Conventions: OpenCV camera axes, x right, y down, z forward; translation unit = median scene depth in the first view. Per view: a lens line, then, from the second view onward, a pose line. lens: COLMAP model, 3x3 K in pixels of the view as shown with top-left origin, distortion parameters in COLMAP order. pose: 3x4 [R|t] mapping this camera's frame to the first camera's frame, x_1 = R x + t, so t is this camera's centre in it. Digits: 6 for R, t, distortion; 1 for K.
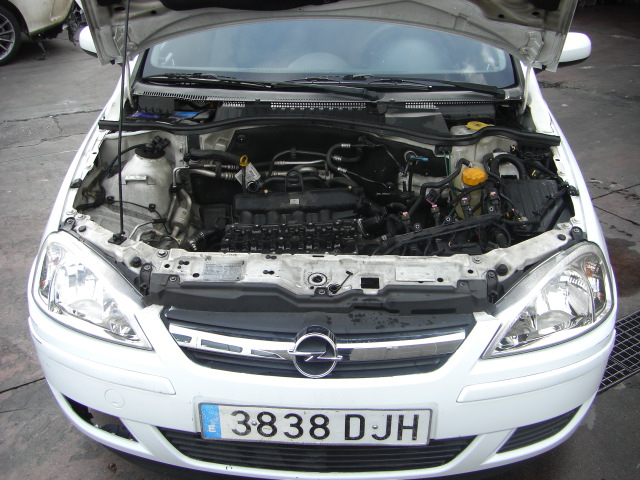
lens RADIAL K [[722.2, 0, 321.2], [0, 722.2, 237.6], [0, 0, 1]] dist [-0.142703, 0.000000]
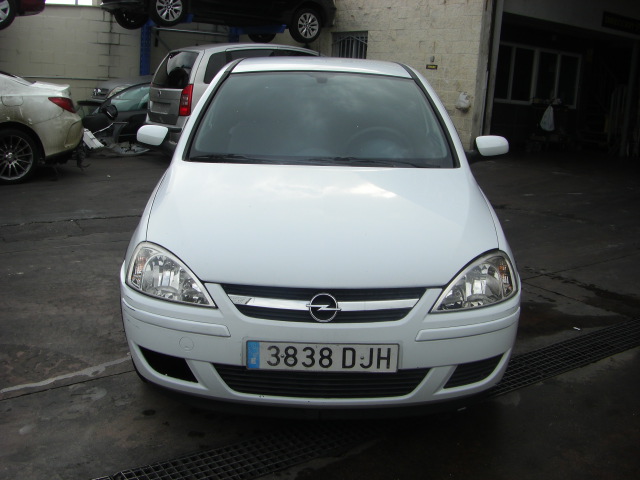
lens RADIAL K [[722.2, 0, 319.3], [0, 722.2, 237.5], [0, 0, 1]] dist [-0.142703, 0.000000]
pose [[0.998866, 0.013461, 0.045671, -0.088158], [-0.003545, 0.977567, -0.210593, 0.332647], [-0.047481, 0.210192, 0.976506, -0.537023]]
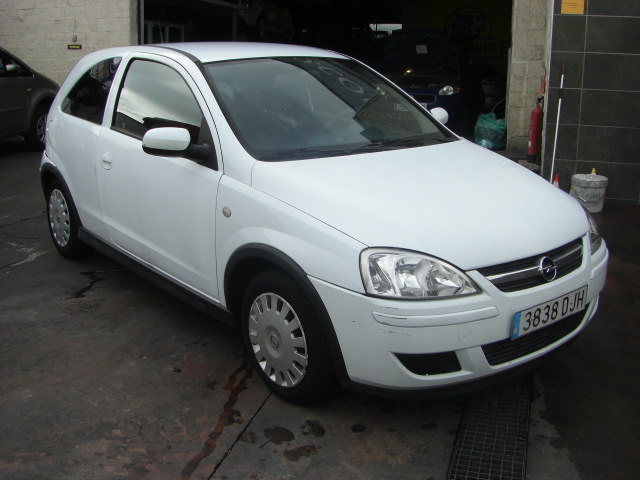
lens RADIAL K [[722.2, 0, 320.5], [0, 722.2, 240.4], [0, 0, 1]] dist [-0.142703, 0.000000]
pose [[0.748058, -0.176550, 0.639718, -1.498189], [0.287052, 0.955202, -0.072048, 0.059392], [-0.598340, 0.237528, 0.765225, -0.030725]]
